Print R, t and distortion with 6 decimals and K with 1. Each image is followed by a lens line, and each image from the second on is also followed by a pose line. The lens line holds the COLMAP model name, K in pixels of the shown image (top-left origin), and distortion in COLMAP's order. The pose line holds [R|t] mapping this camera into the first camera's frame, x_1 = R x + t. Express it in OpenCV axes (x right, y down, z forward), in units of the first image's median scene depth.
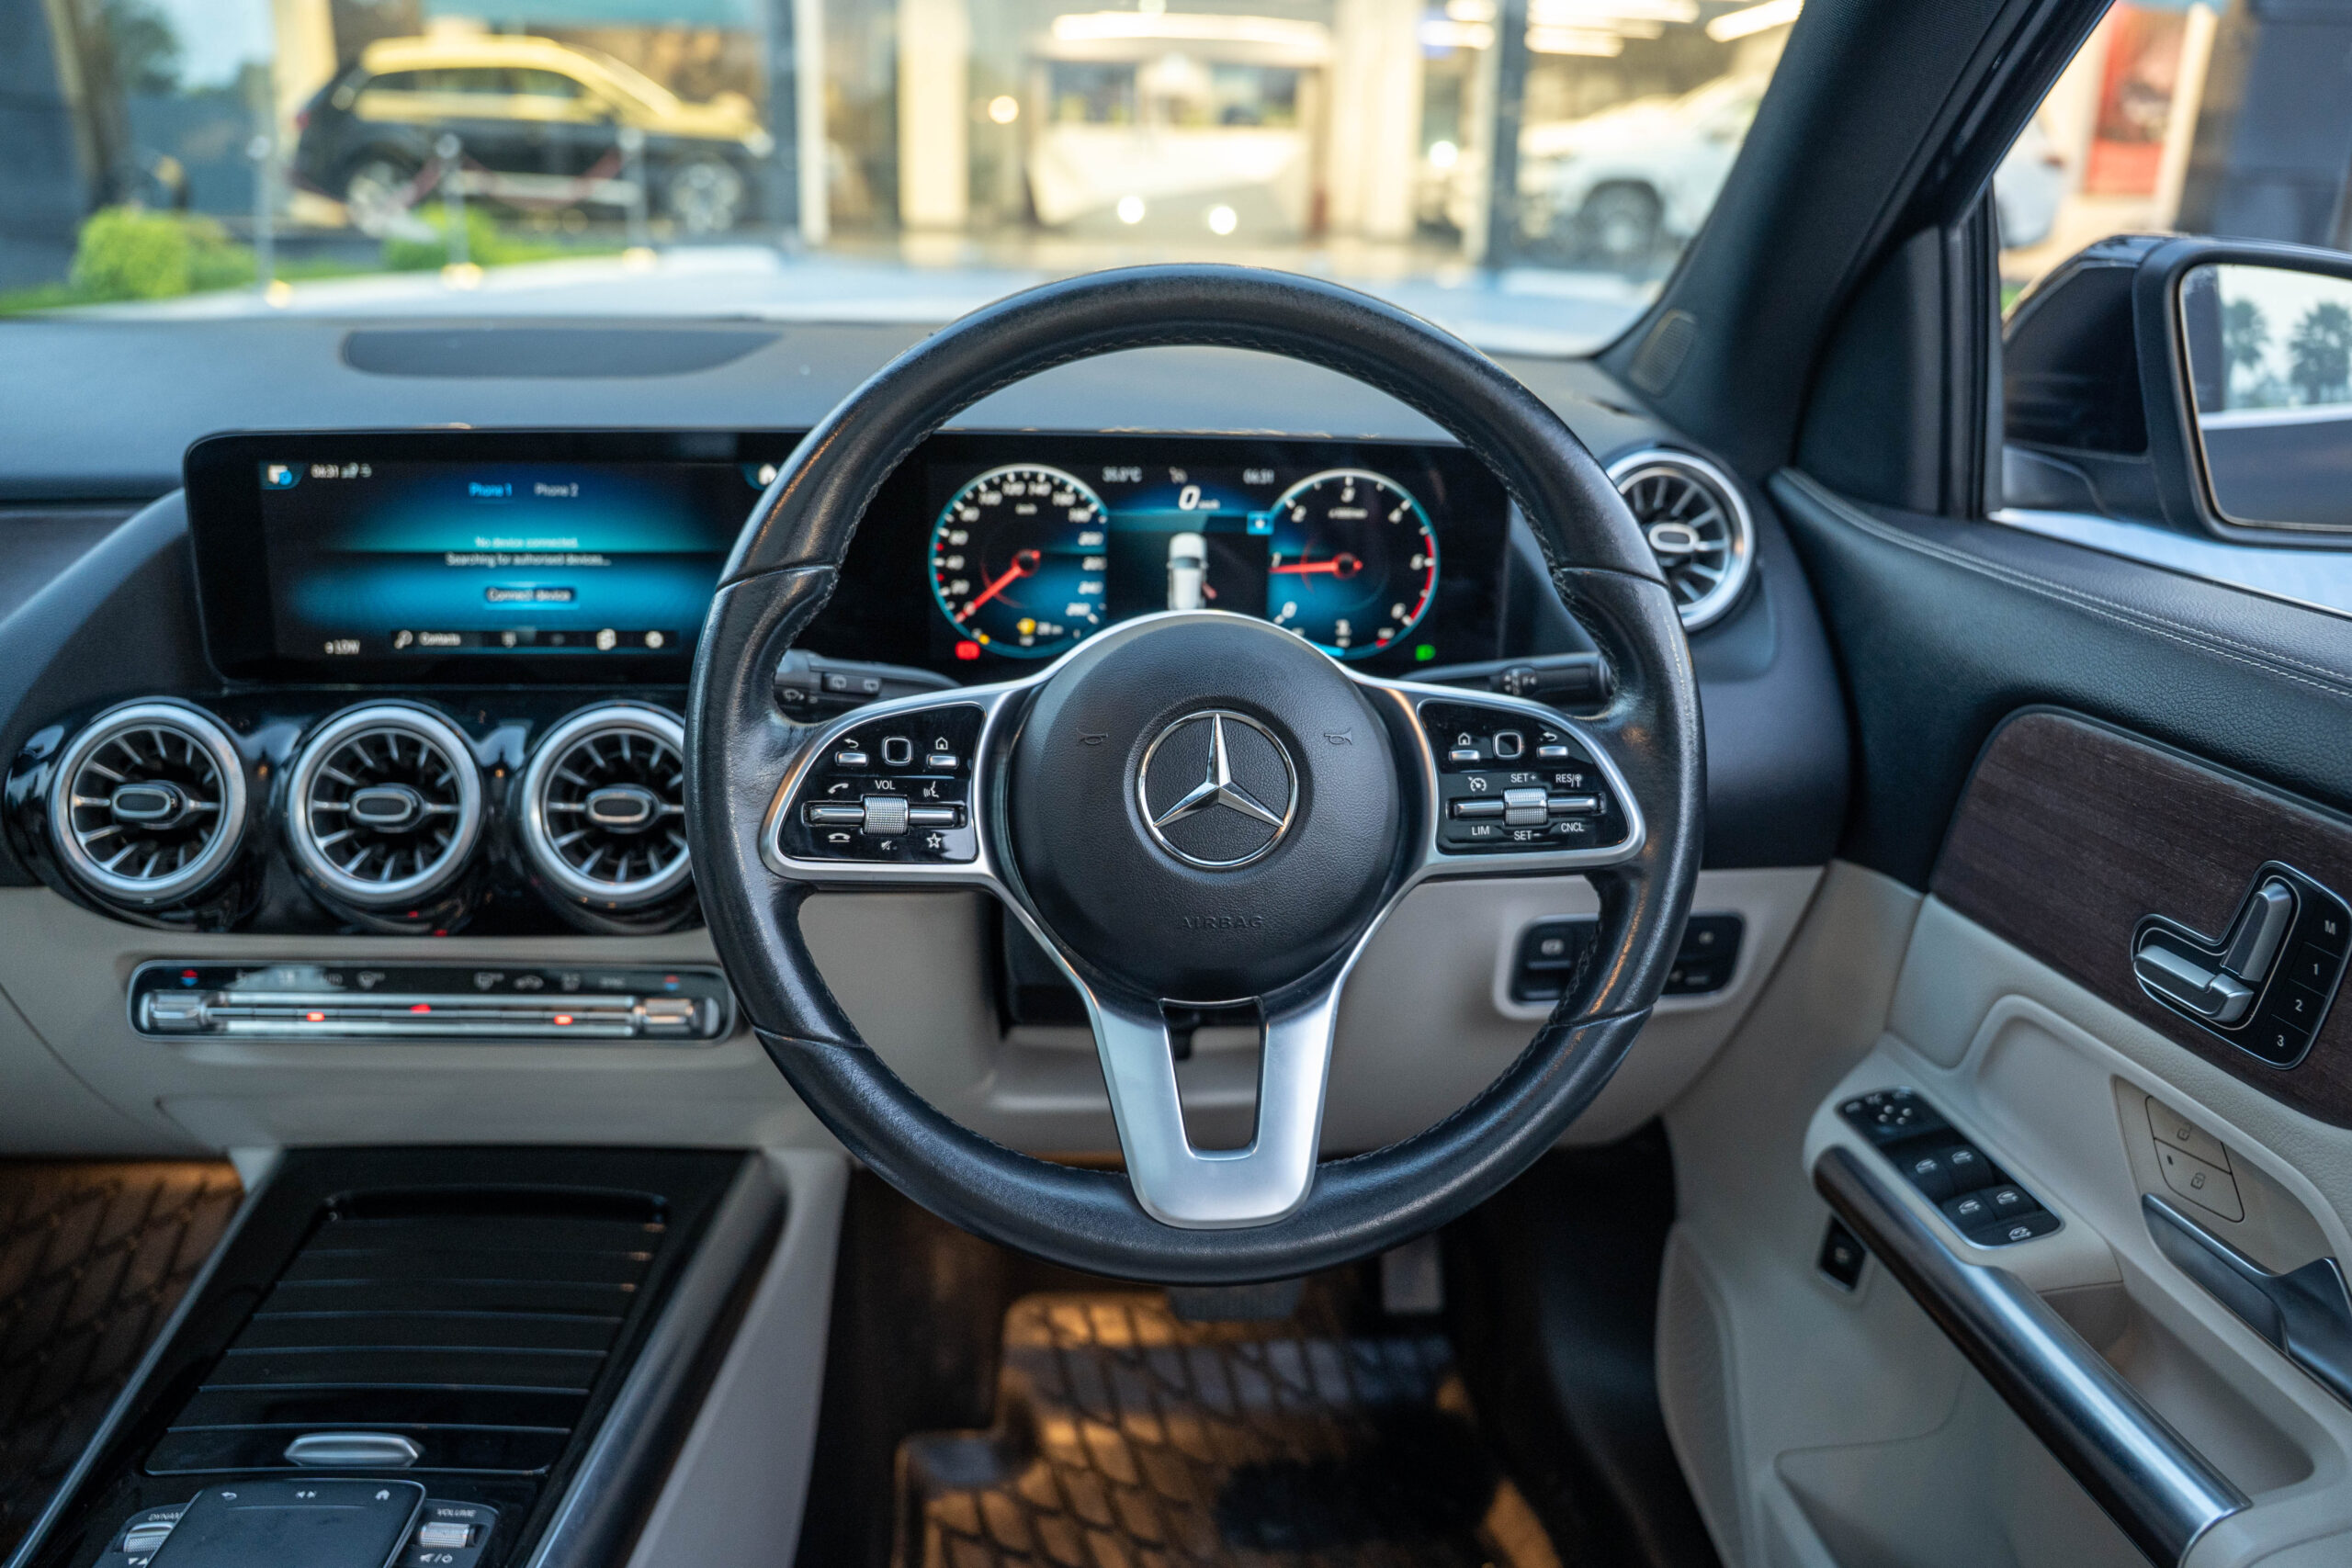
lens RADIAL K [[1690.2, 0, 1214.1], [0, 1690.2, 774.3], [0, 0, 1]] dist [-0.125600, 0.053262]
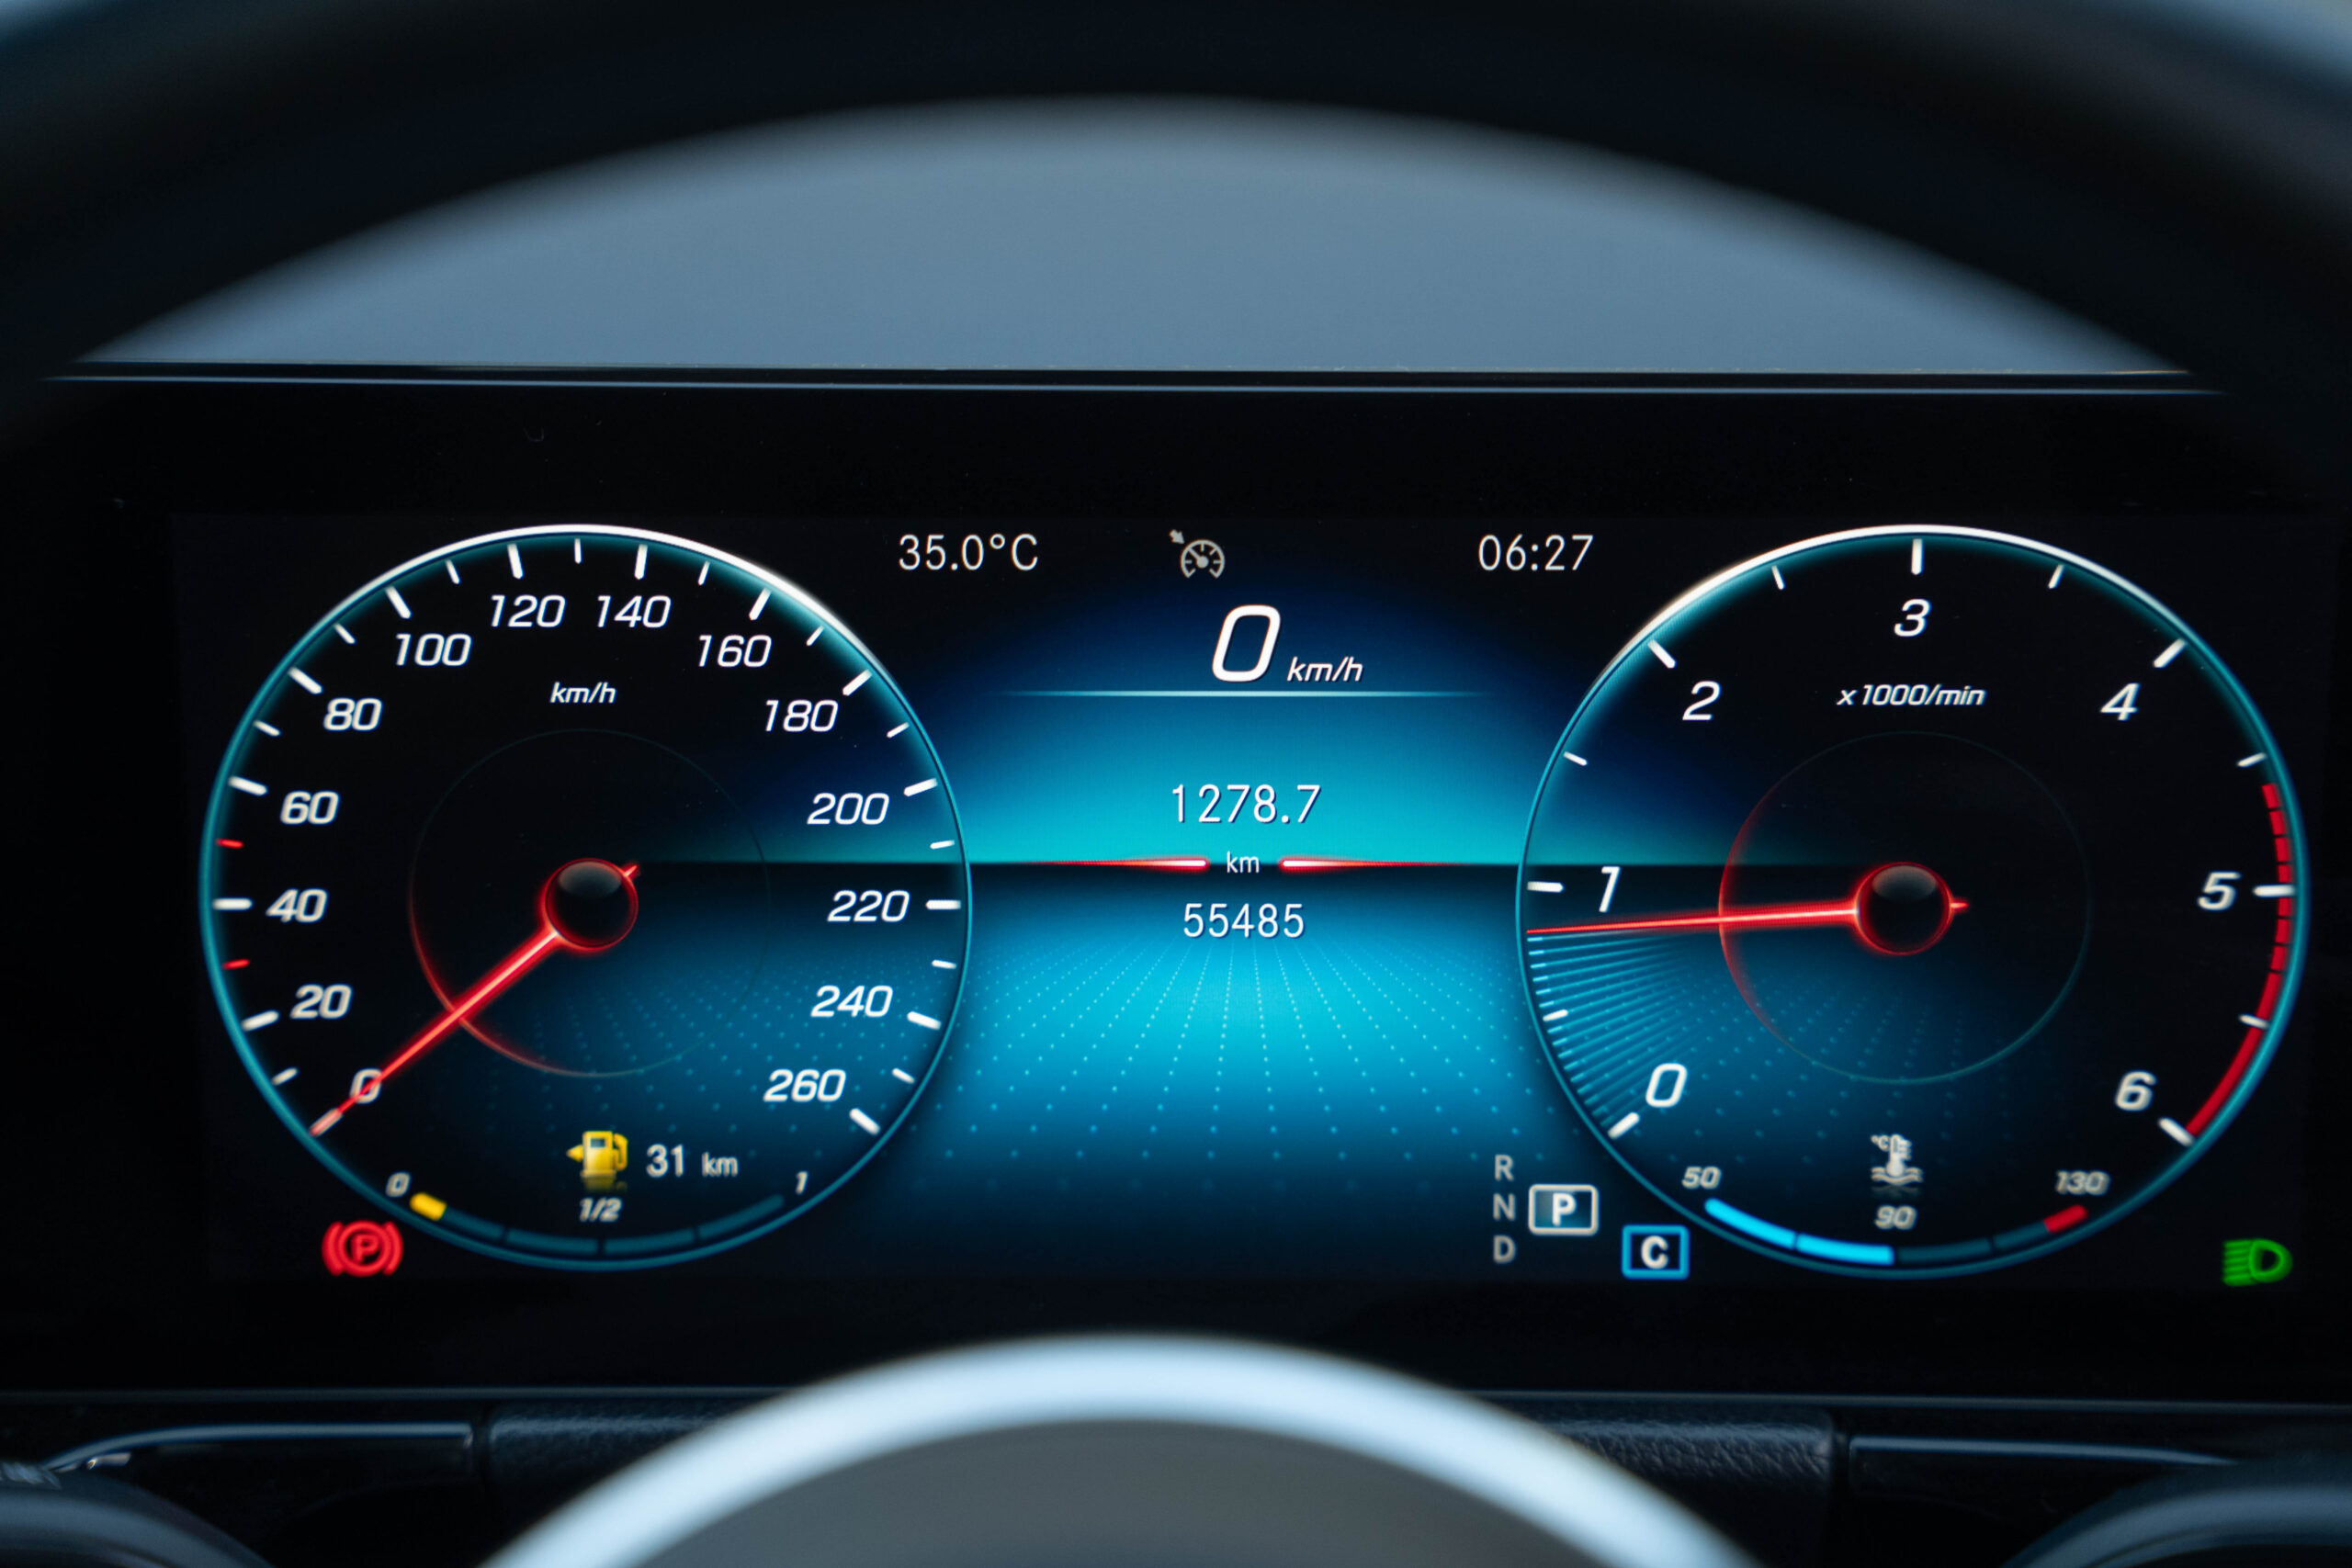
lens RADIAL K [[4156.6, 0, 1169.4], [0, 4156.6, 787.3], [0, 0, 1]] dist [0.314005, 0.000000]
pose [[0.991993, 0.001984, -0.126274, 0.051053], [-0.004573, 0.999785, -0.020216, -0.132026], [0.126207, 0.020631, 0.991789, 0.404538]]
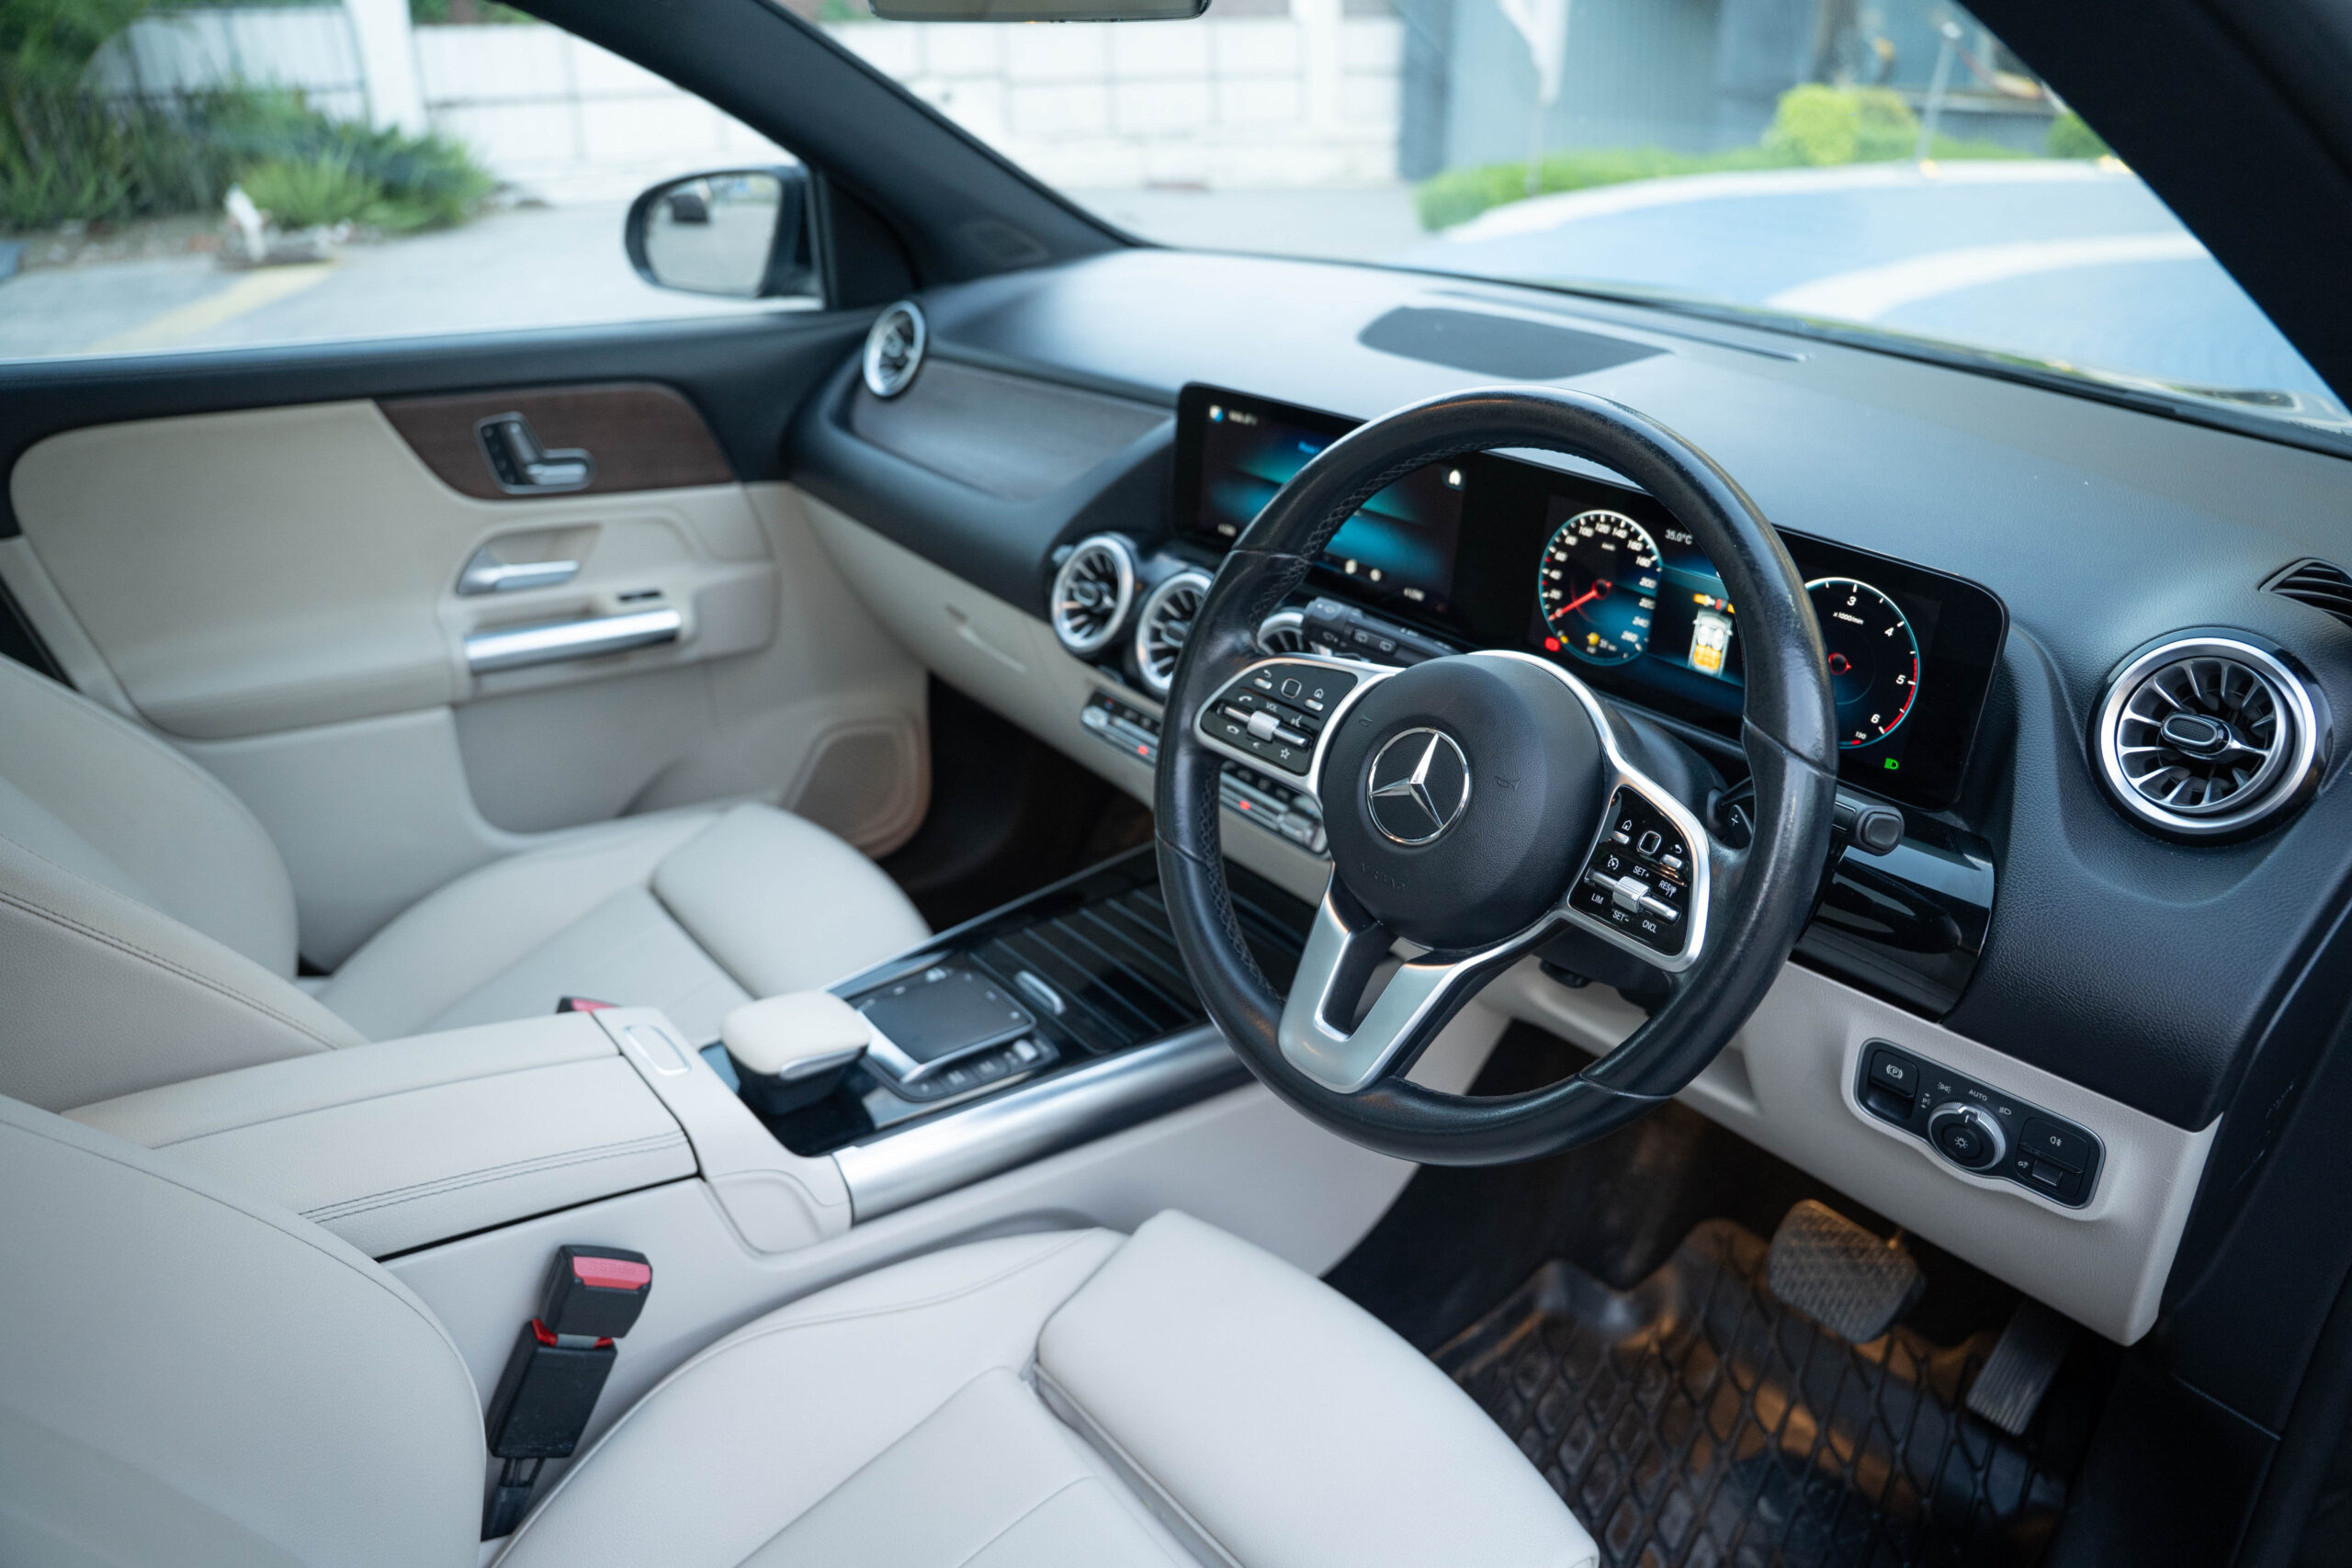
lens RADIAL K [[1611.4, 0, 1178.0], [0, 1611.4, 765.5], [0, 0, 1]] dist [-0.135695, 0.085852]
pose [[0.564974, 0.322875, -0.759313, 0.646739], [-0.256579, 0.943381, 0.210235, -0.171005], [0.784201, 0.076047, 0.615829, 0.049772]]
